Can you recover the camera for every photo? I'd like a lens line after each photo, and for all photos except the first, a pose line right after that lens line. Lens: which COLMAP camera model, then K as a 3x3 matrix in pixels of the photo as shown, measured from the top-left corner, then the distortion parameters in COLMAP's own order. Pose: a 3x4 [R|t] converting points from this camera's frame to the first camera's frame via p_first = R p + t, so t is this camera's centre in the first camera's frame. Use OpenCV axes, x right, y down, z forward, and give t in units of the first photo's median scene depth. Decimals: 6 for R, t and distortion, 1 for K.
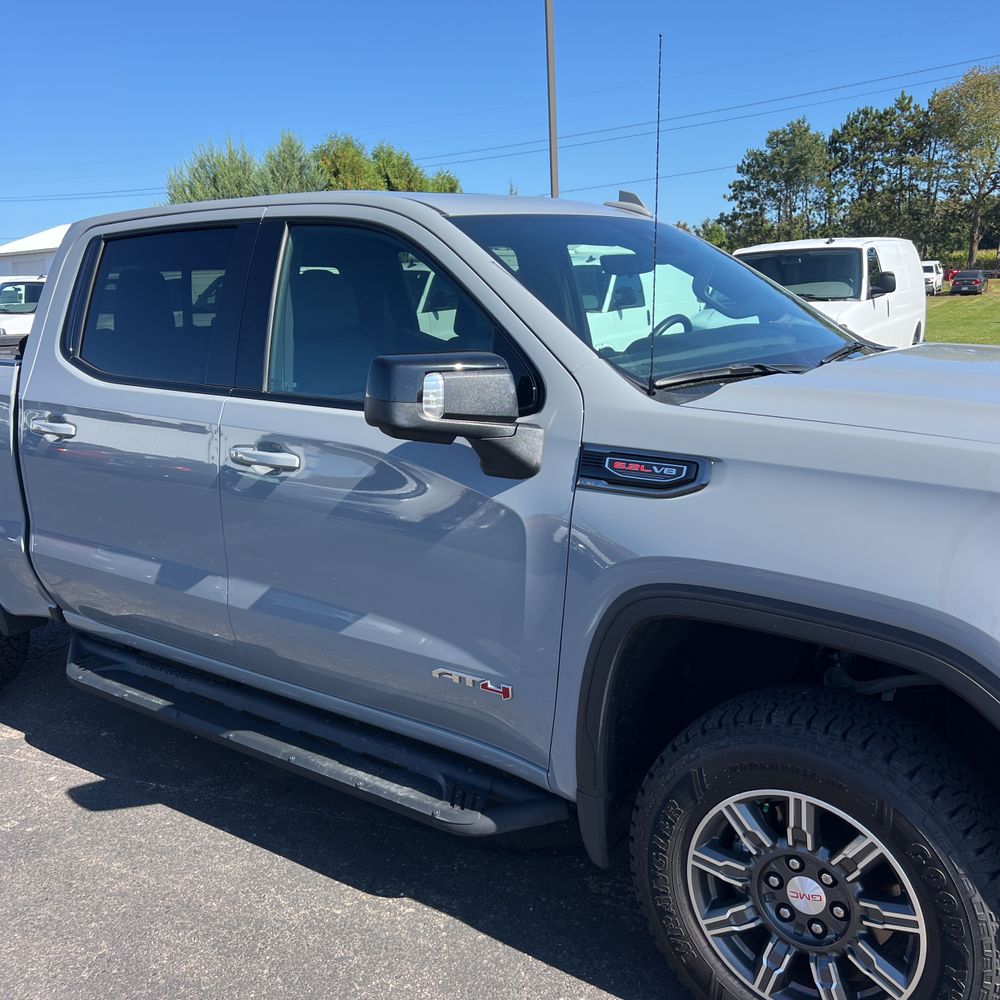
lens RADIAL K [[1009.2, 0, 498.7], [0, 1009.2, 517.9], [0, 0, 1]] dist [0.023849, 0.000000]
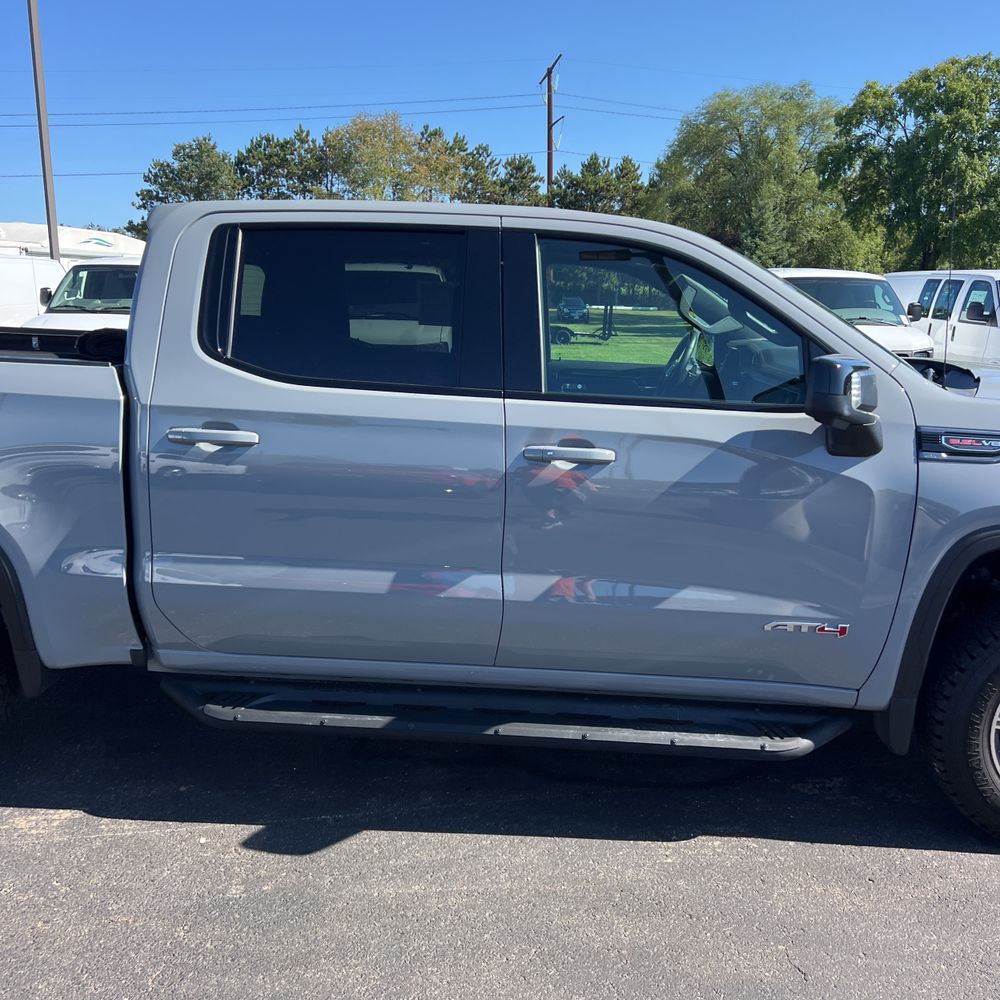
lens RADIAL K [[1009.2, 0, 508.6], [0, 1009.2, 509.5], [0, 0, 1]] dist [0.023849, 0.000000]
pose [[0.832440, -0.065354, 0.550248, -0.643495], [0.077282, 0.997008, 0.001501, -0.005494], [-0.548700, 0.041274, 0.835000, 0.116313]]
